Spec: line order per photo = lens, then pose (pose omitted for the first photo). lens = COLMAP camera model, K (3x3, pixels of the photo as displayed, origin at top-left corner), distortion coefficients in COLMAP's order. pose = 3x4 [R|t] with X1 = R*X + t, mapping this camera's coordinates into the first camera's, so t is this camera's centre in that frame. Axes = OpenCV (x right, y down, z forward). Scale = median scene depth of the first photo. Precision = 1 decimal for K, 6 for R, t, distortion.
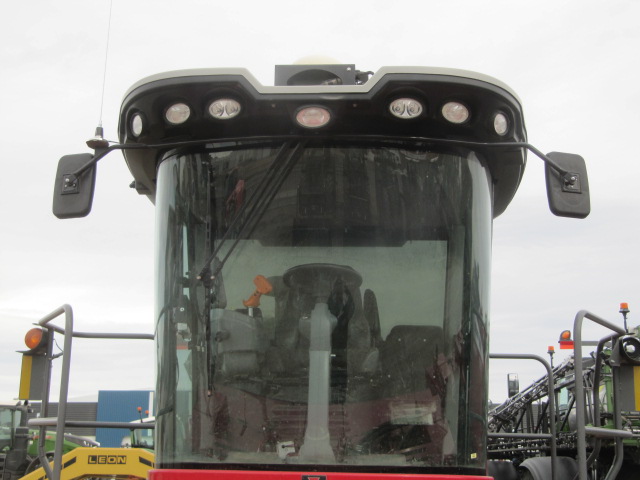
lens RADIAL K [[929.7, 0, 320.7], [0, 929.7, 250.2], [0, 0, 1]] dist [0.042194, 0.067930]
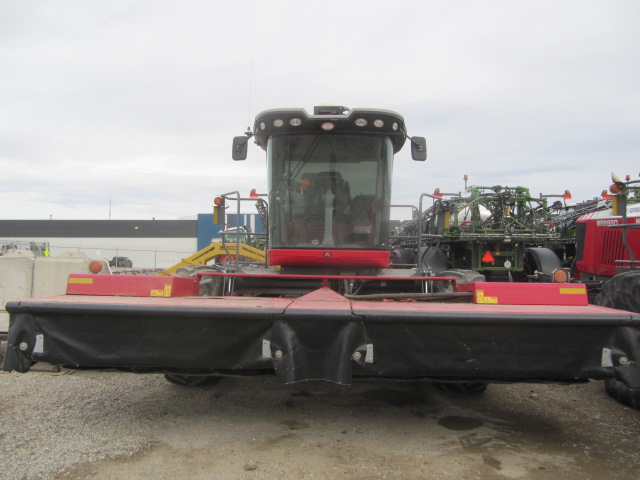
lens RADIAL K [[522.9, 0, 320.0], [0, 522.9, 240.0], [0, 0, 1]] dist [-0.046602, 0.015673]
pose [[0.999967, -0.002521, 0.007778, -0.040550], [0.000912, 0.979721, 0.200367, -0.110620], [-0.008126, -0.200353, 0.979690, -0.550318]]
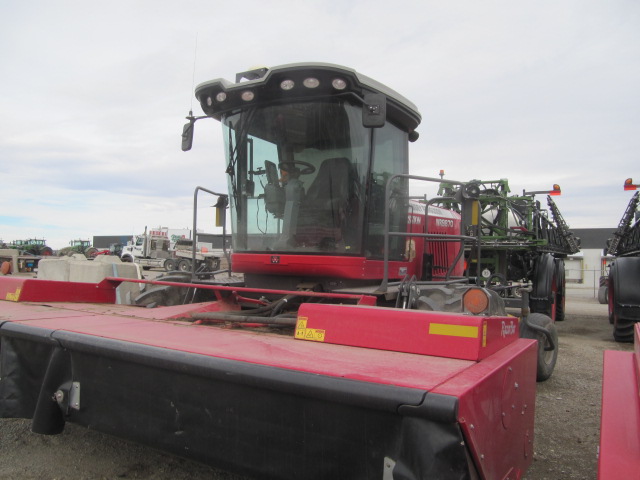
lens RADIAL K [[522.9, 0, 320.0], [0, 522.9, 240.0], [0, 0, 1]] dist [-0.046602, 0.015673]
pose [[0.880751, -0.009383, -0.473487, 0.654505], [0.093427, 0.983598, 0.154295, 0.016577], [0.464273, -0.180132, 0.867181, -0.045067]]
